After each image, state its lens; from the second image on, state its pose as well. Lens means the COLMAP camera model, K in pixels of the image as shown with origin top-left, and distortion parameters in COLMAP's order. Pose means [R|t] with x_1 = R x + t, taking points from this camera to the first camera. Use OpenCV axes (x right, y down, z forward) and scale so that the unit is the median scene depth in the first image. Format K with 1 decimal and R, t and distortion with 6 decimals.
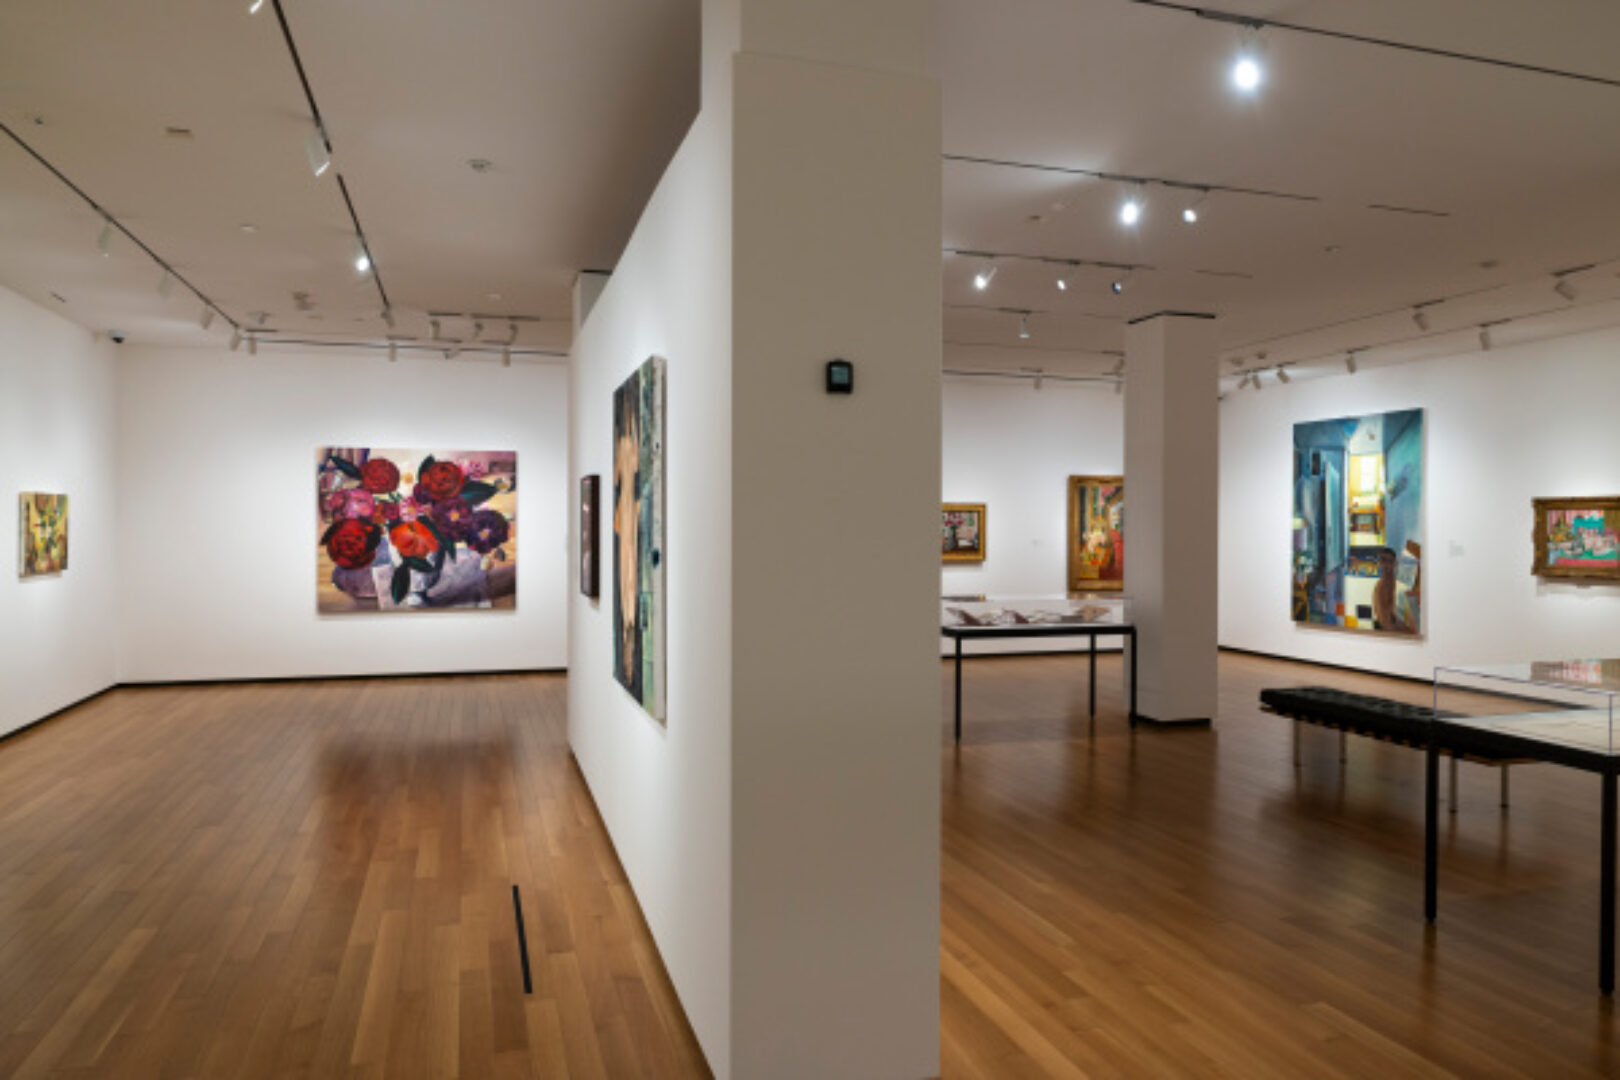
lens RADIAL K [[1074.7, 0, 810.1], [0, 1074.7, 530.2], [0, 0, 1]] dist [0.001731, 0.002384]
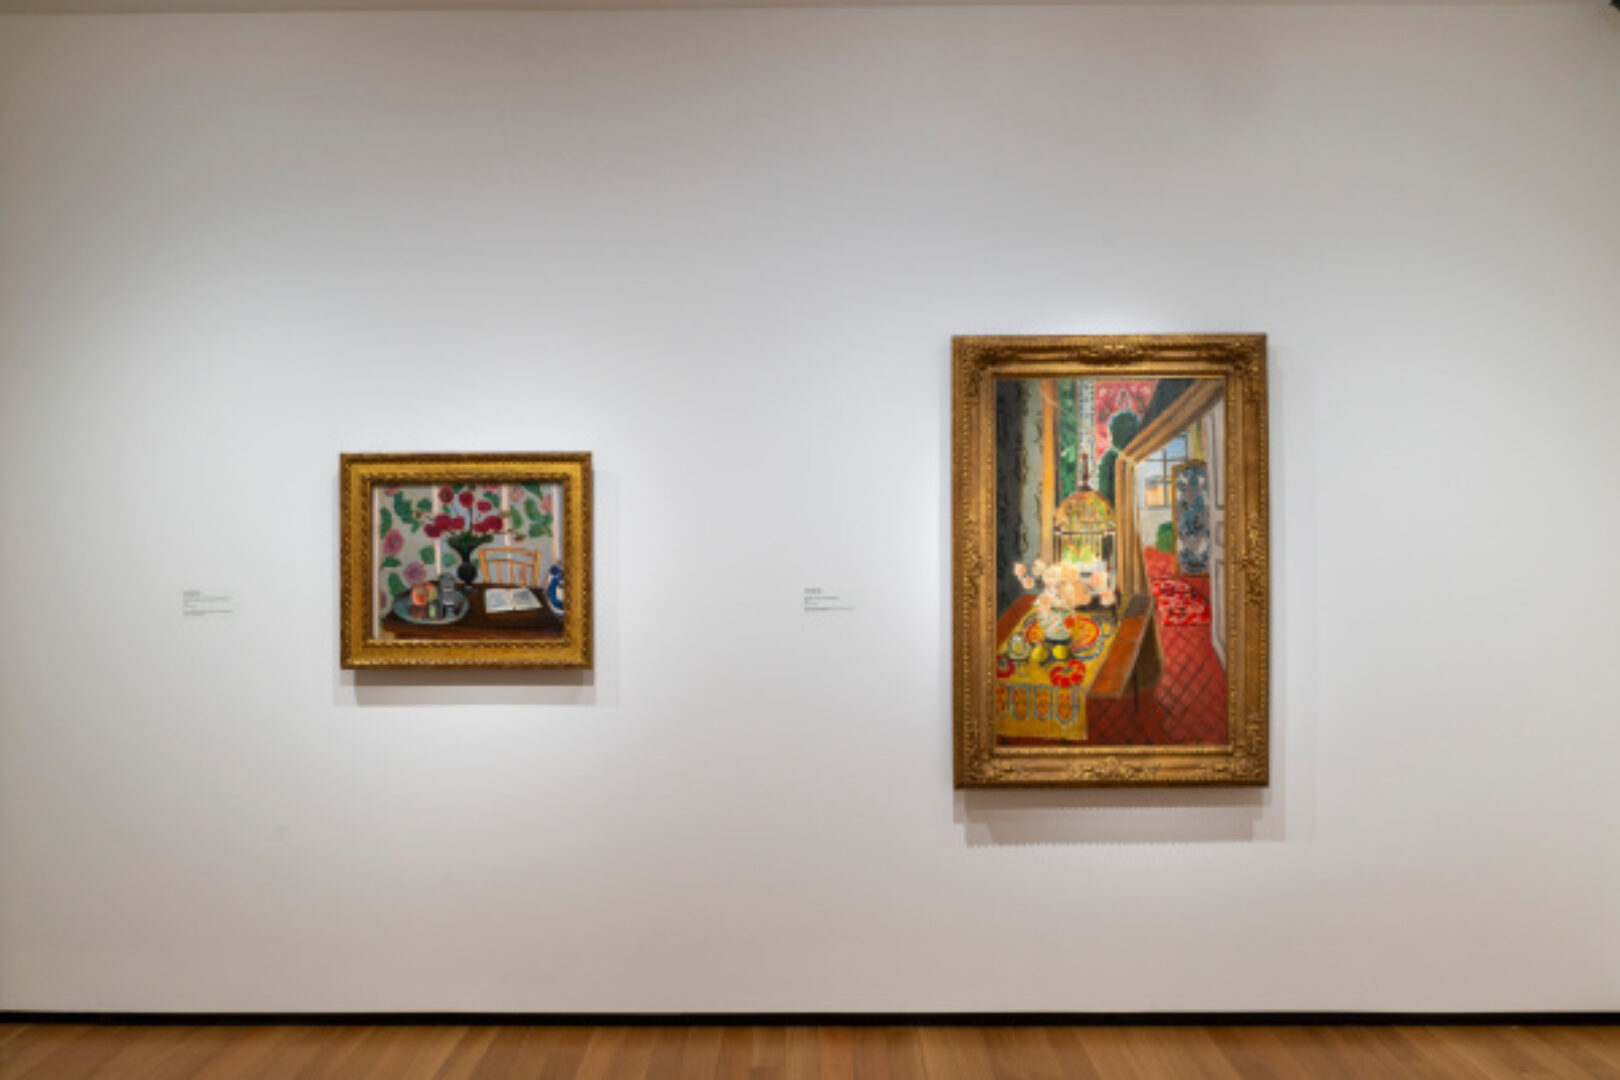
lens RADIAL K [[1417.3, 0, 809.8], [0, 1417.3, 541.1], [0, 0, 1]] dist [-0.010235, -0.001516]
pose [[0.954482, -0.009422, -0.298119, 0.374595], [0.006091, 0.999908, -0.012100, 0.002058], [0.298205, 0.009734, 0.954452, 0.807411]]
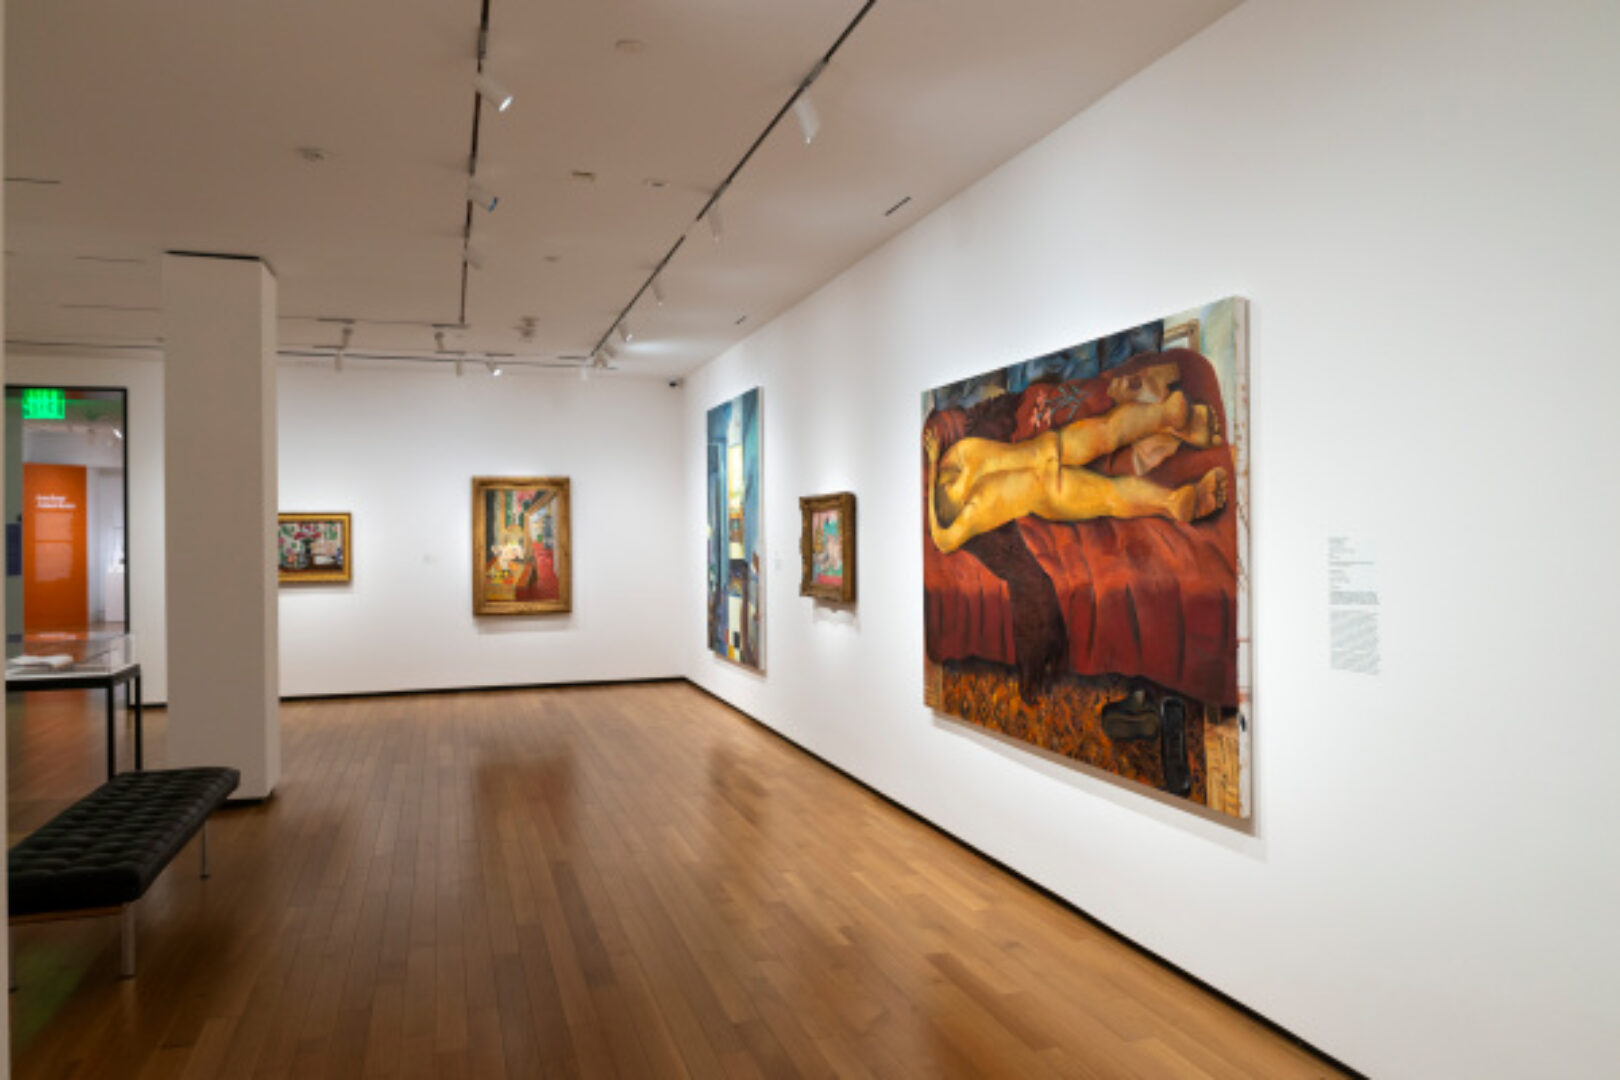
lens RADIAL K [[1074.7, 0, 799.8], [0, 1074.7, 538.7], [0, 0, 1]] dist [0.001731, 0.002384]
pose [[0.999678, -0.013017, 0.021760, 0.577738], [0.013024, 0.999915, -0.000200, 0.000487], [-0.021756, 0.000484, 0.999763, 0.194882]]
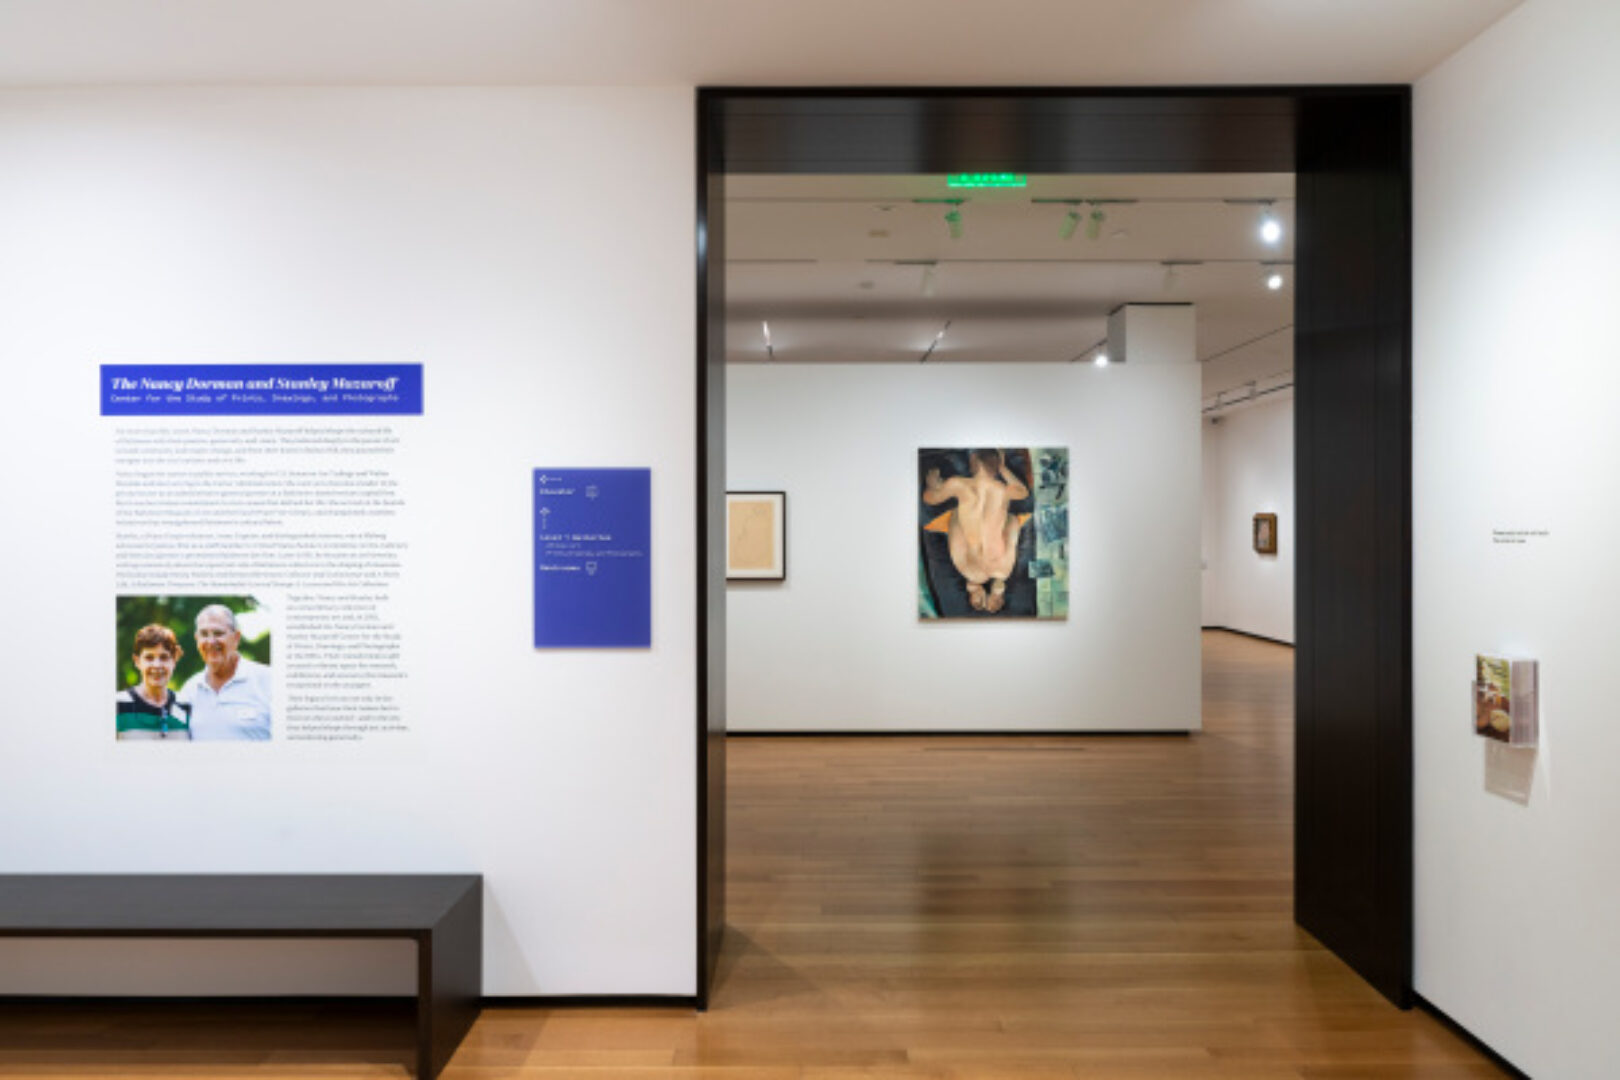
lens RADIAL K [[1074.7, 0, 803.1], [0, 1074.7, 535.6], [0, 0, 1]] dist [0.001731, 0.002384]
pose [[0.294839, -0.011071, 0.955483, -0.815421], [0.007771, 0.999928, 0.009189, -0.003678], [-0.955515, 0.004716, 0.294903, 0.302826]]
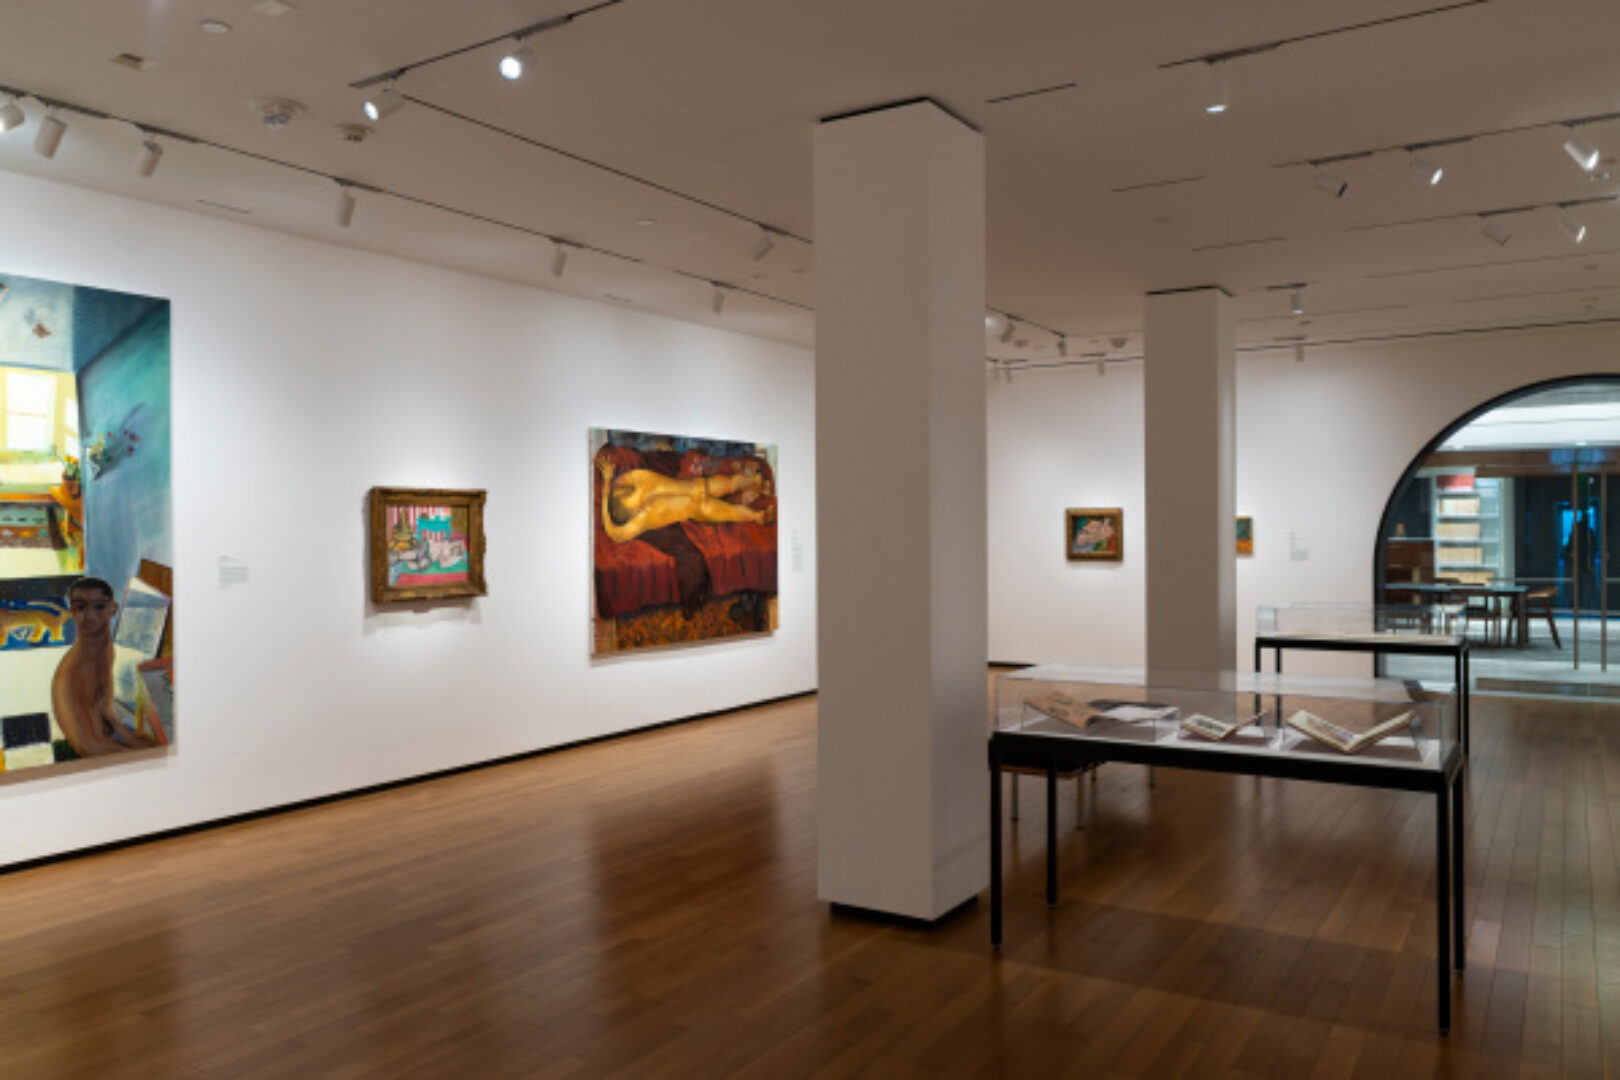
lens RADIAL K [[1216.9, 0, 796.8], [0, 1216.9, 529.6], [0, 0, 1]] dist [-0.004353, 0.003559]
pose [[-0.647287, 0.001514, 0.762245, -0.063396], [0.009578, 0.999935, 0.006148, -0.004929], [-0.762186, 0.011281, -0.647260, 1.140948]]
